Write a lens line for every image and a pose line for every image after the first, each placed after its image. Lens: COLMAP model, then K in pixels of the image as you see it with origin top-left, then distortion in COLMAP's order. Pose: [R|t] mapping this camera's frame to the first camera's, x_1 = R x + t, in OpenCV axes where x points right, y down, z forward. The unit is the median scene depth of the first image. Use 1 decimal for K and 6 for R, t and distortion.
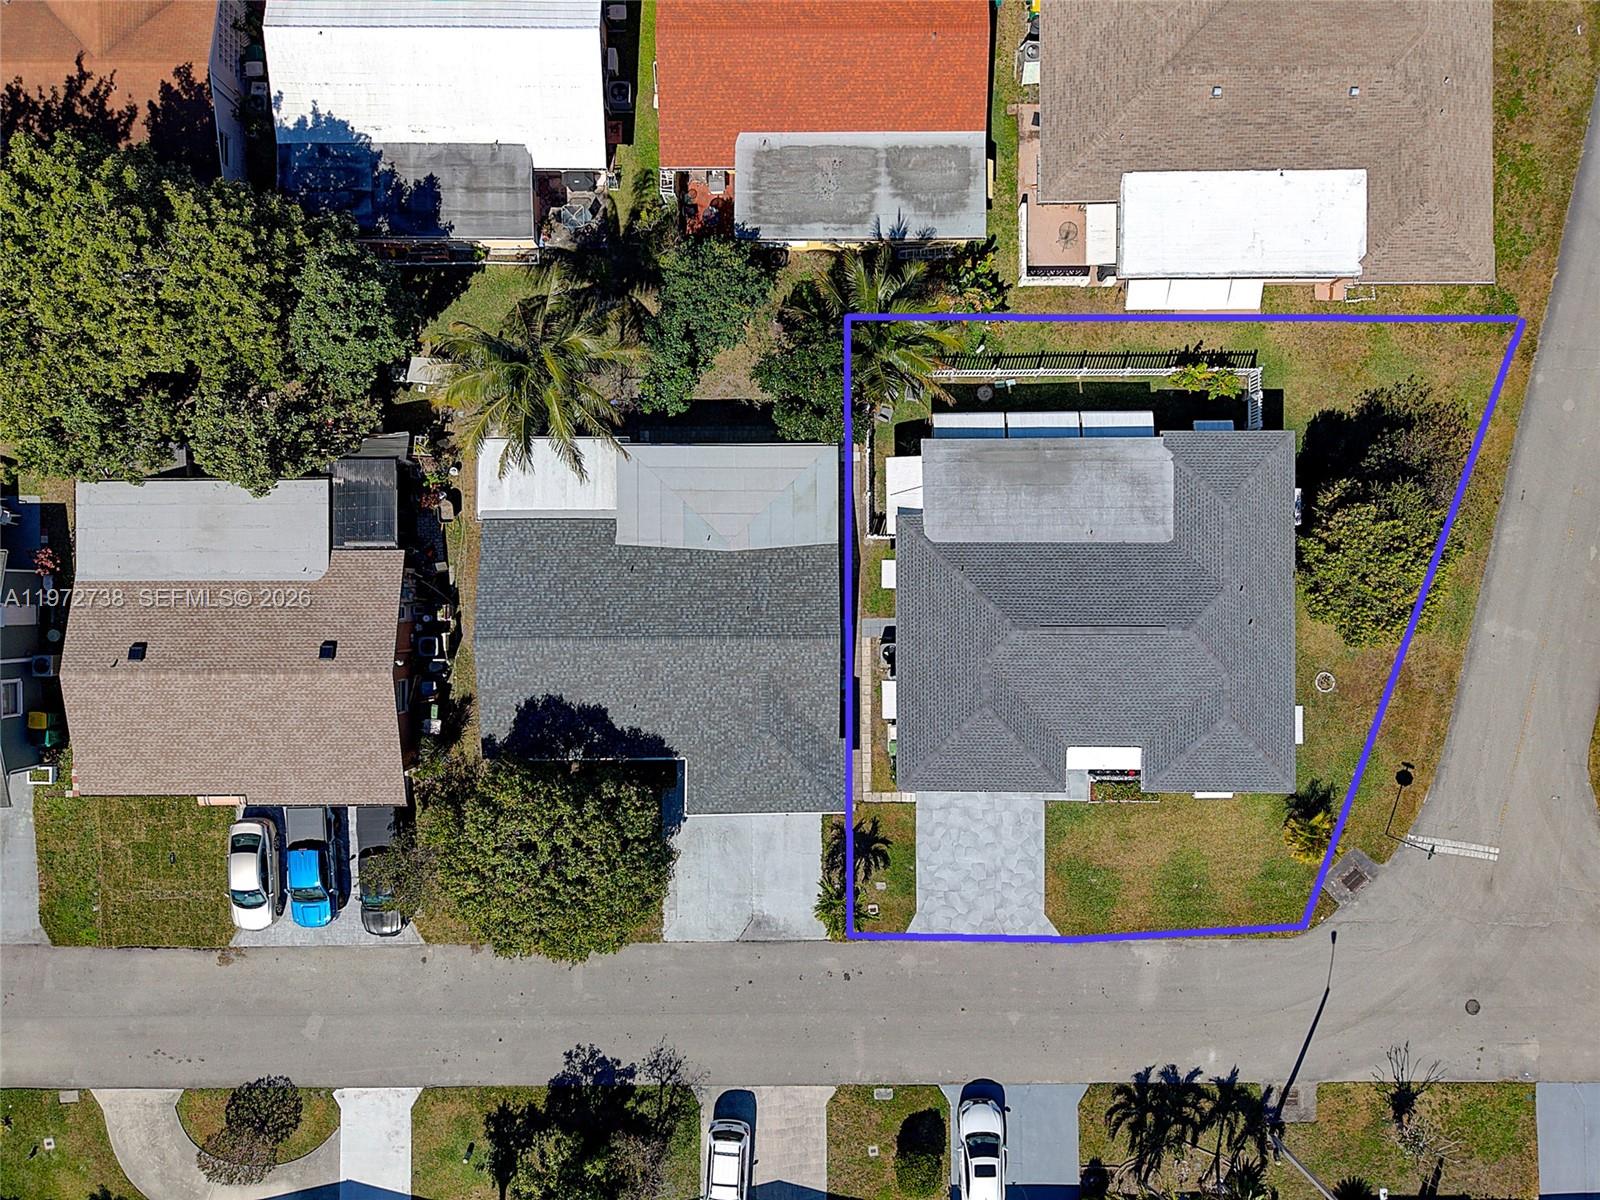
lens RADIAL K [[1076.3, 0, 800.0], [0, 1076.3, 600.0], [0, 0, 1]] dist [0.027183, -0.029924]
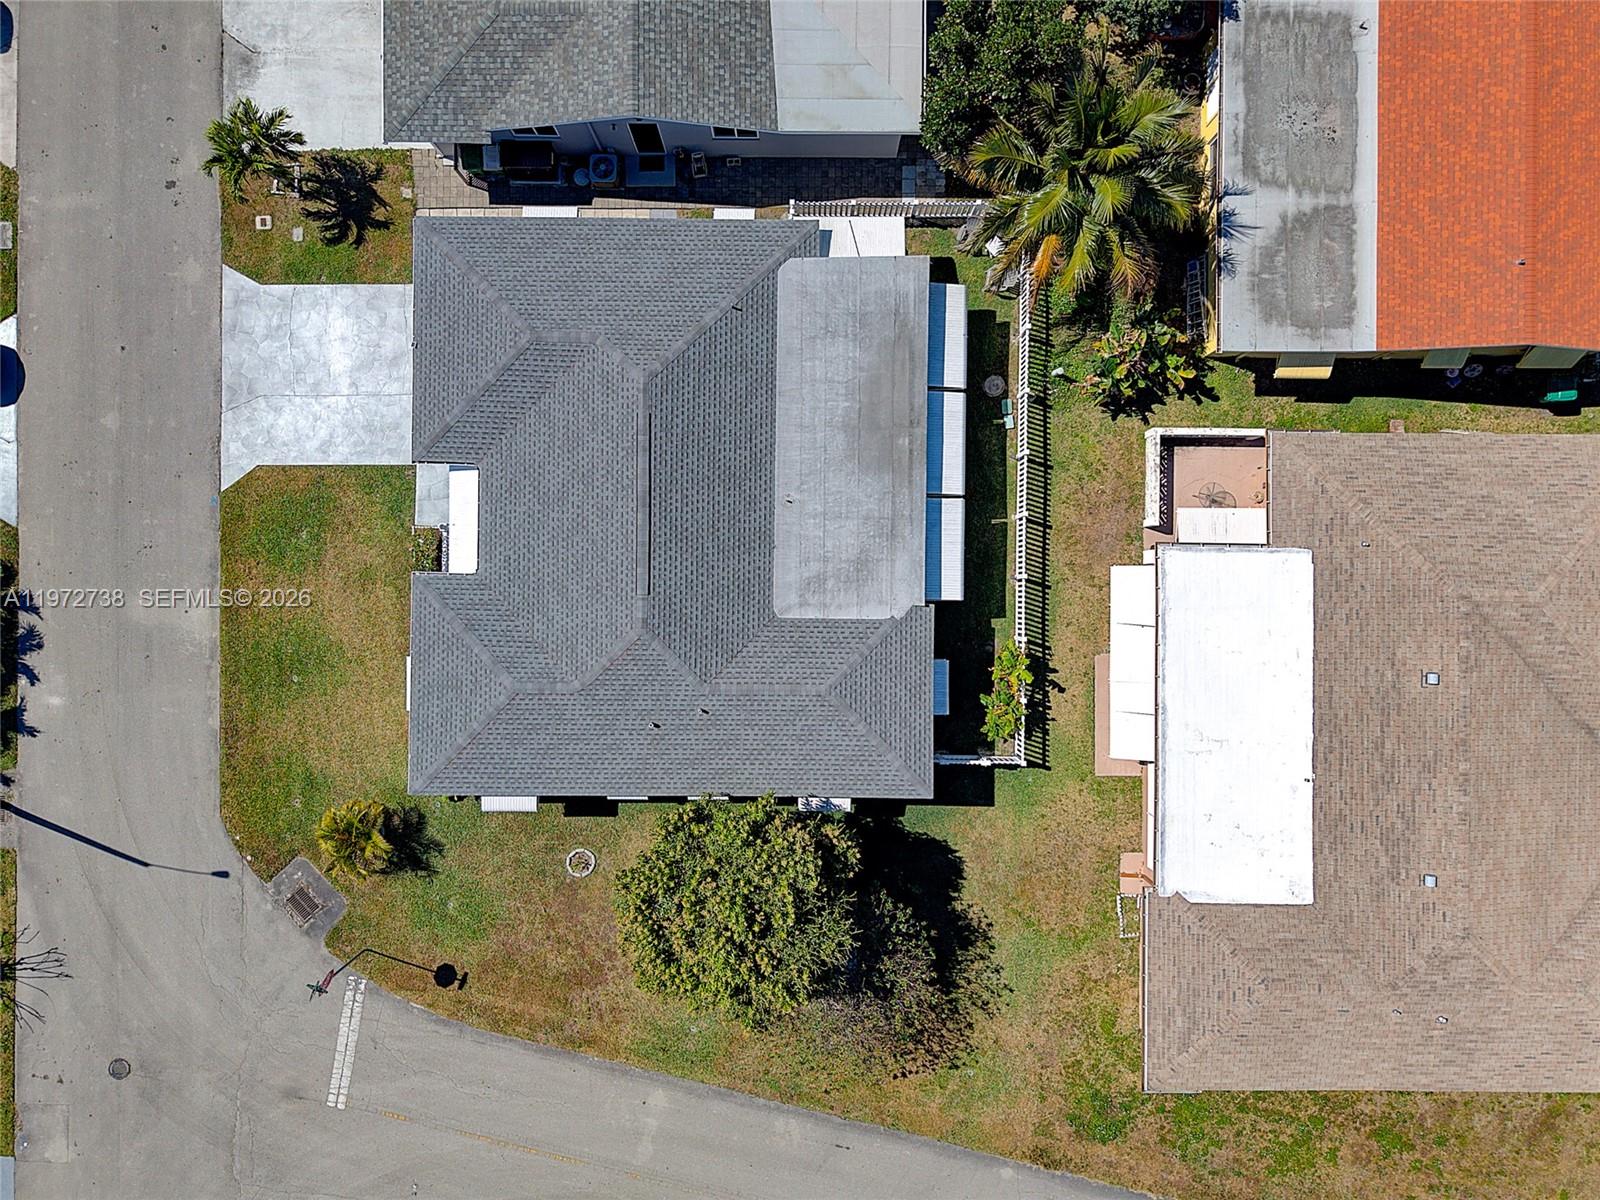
lens RADIAL K [[1076.3, 0, 800.0], [0, 1076.3, 600.0], [0, 0, 1]] dist [0.027183, -0.029924]
pose [[-0.010305, 0.999946, 0.001309, 0.312373], [-0.999947, -0.010306, 0.000479, -0.066638], [0.000493, -0.001304, 0.999999, 0.294887]]
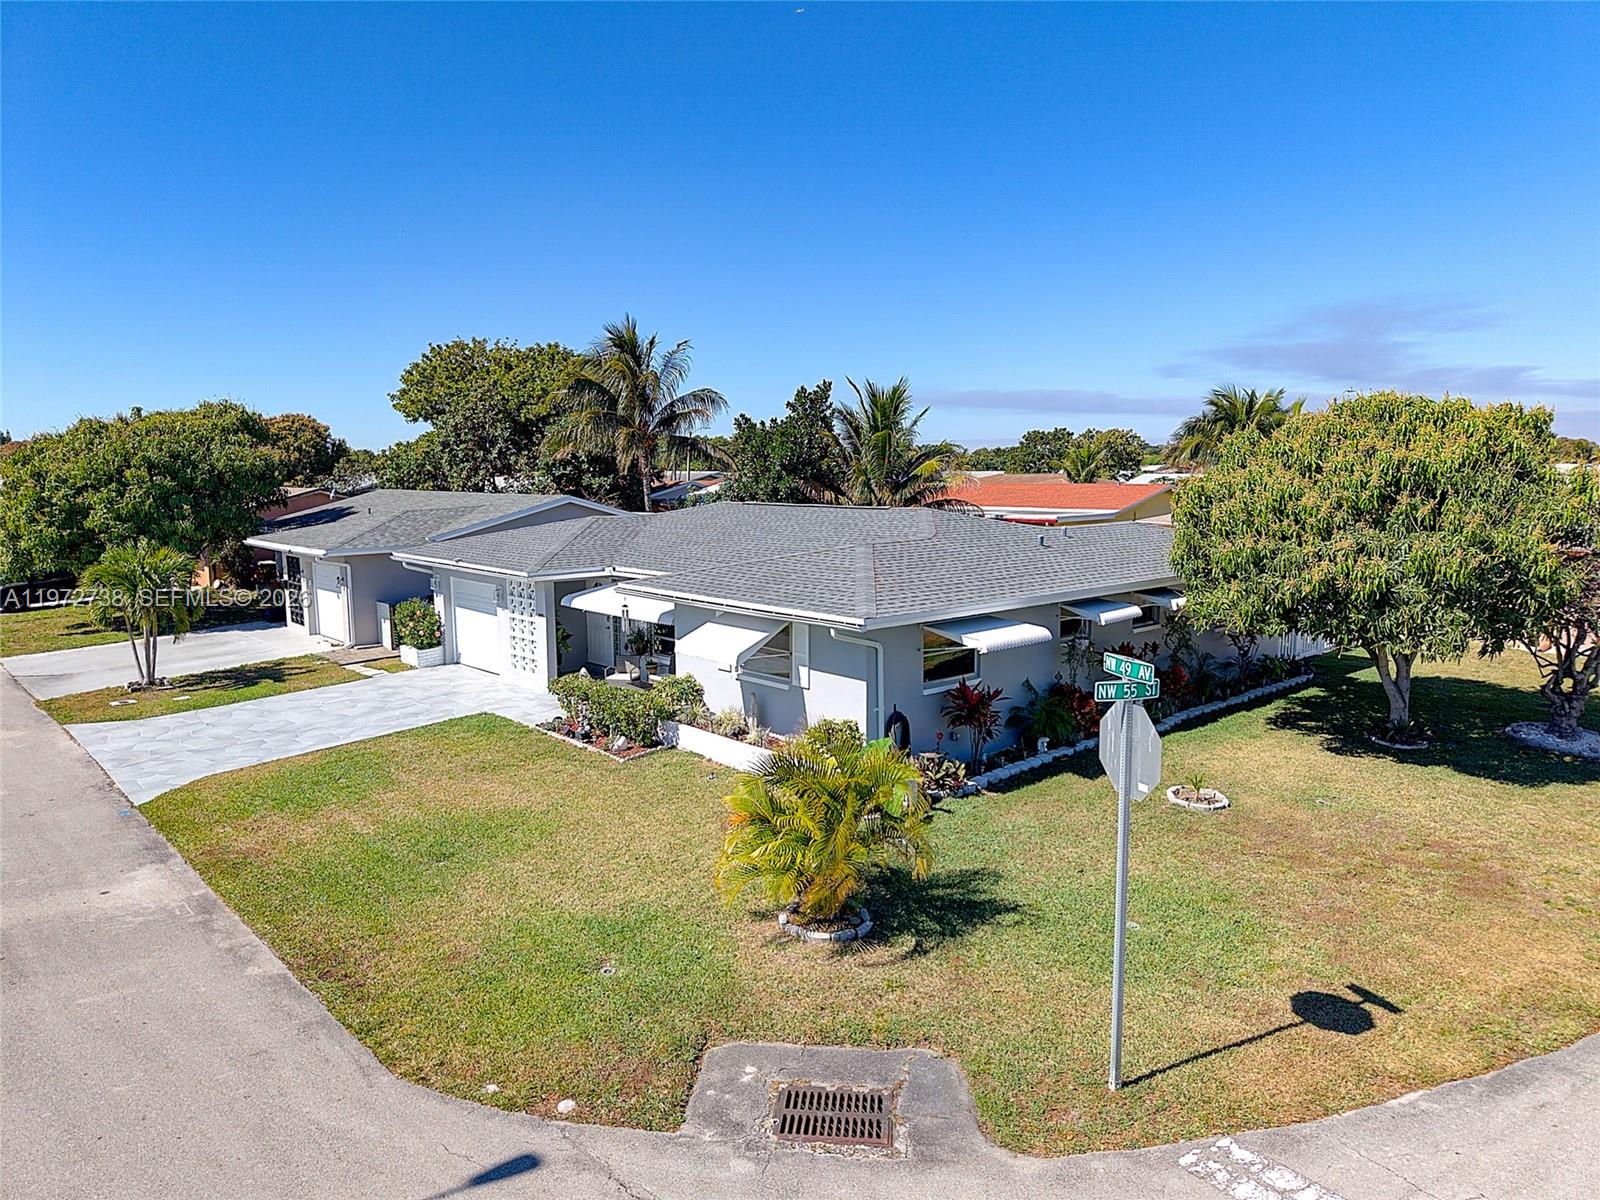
lens RADIAL K [[1076.3, 0, 800.0], [0, 1076.3, 600.0], [0, 0, 1]] dist [0.027183, -0.029924]
pose [[0.670794, 0.077509, -0.737582, 0.648366], [-0.741584, 0.082641, -0.665750, 0.385917], [0.009353, 0.993561, 0.112915, 0.903711]]
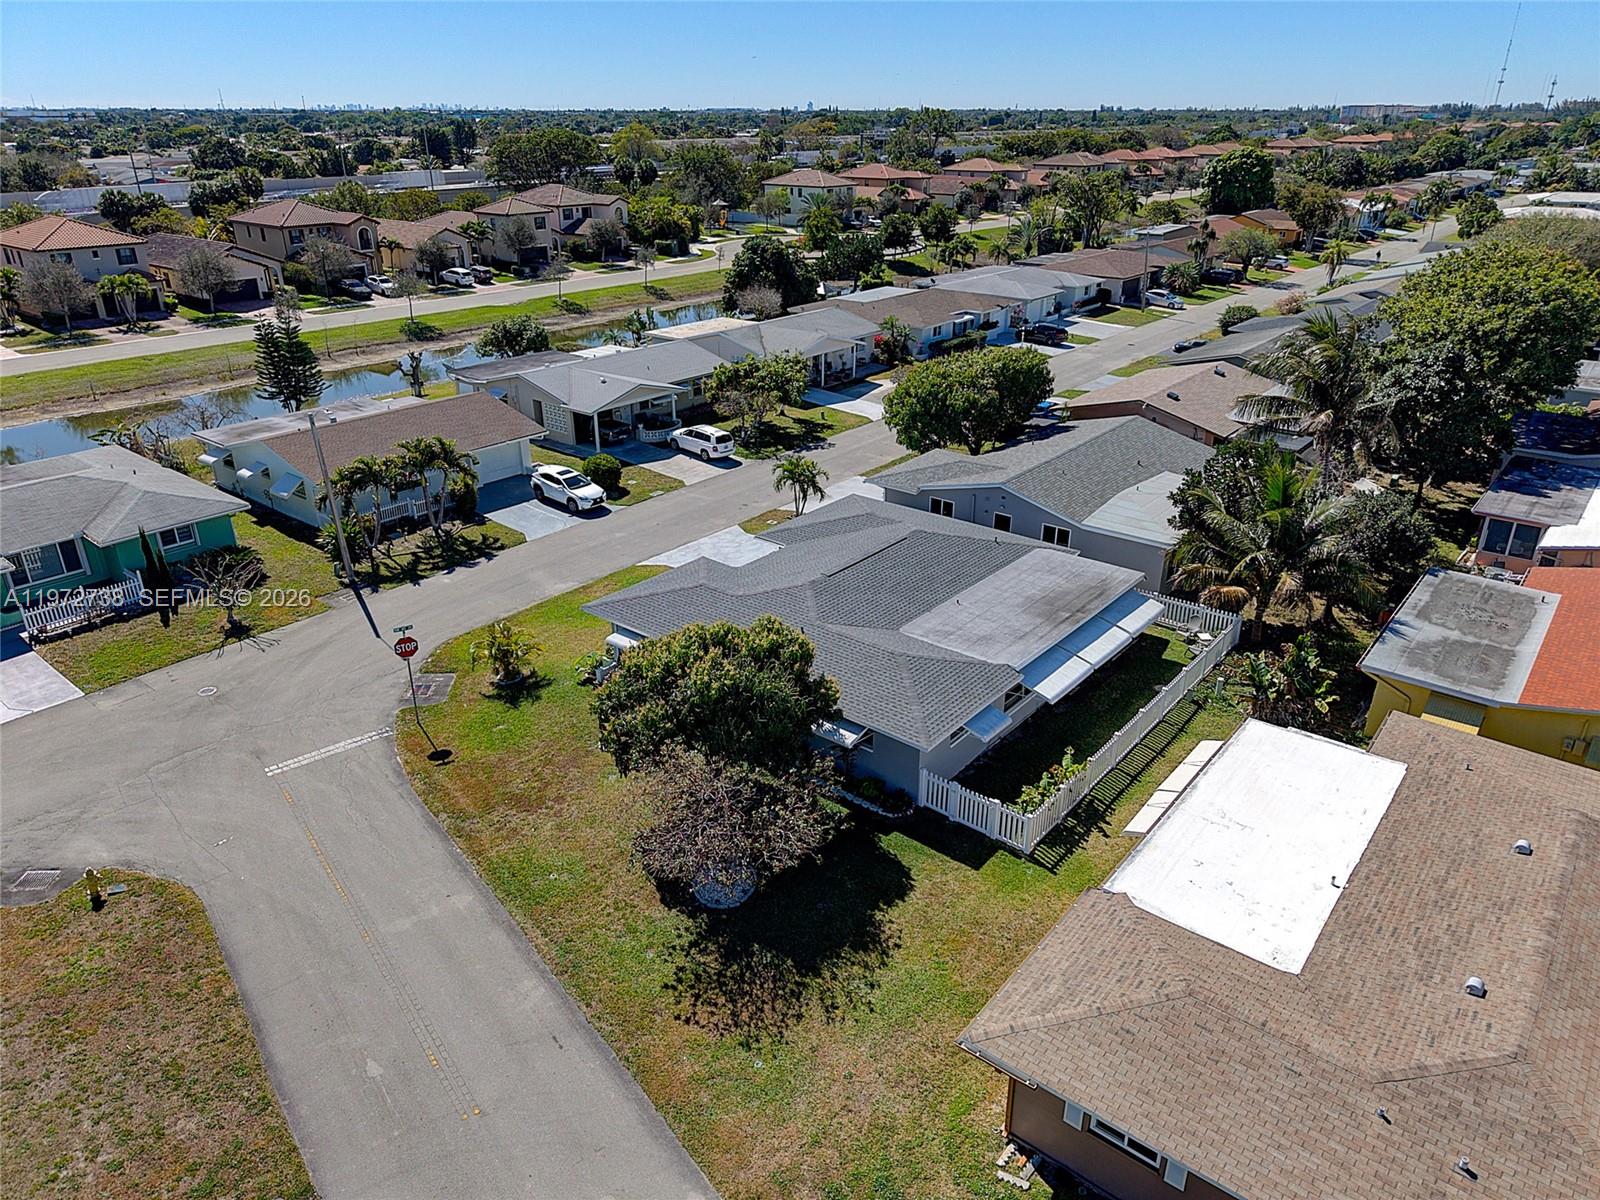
lens RADIAL K [[1076.3, 0, 800.0], [0, 1076.3, 600.0], [0, 0, 1]] dist [0.027183, -0.029924]
pose [[-0.635389, 0.317403, -0.703943, 0.901823], [-0.772188, -0.264313, 0.577811, -0.434480], [-0.002662, 0.910711, 0.413036, 0.601641]]
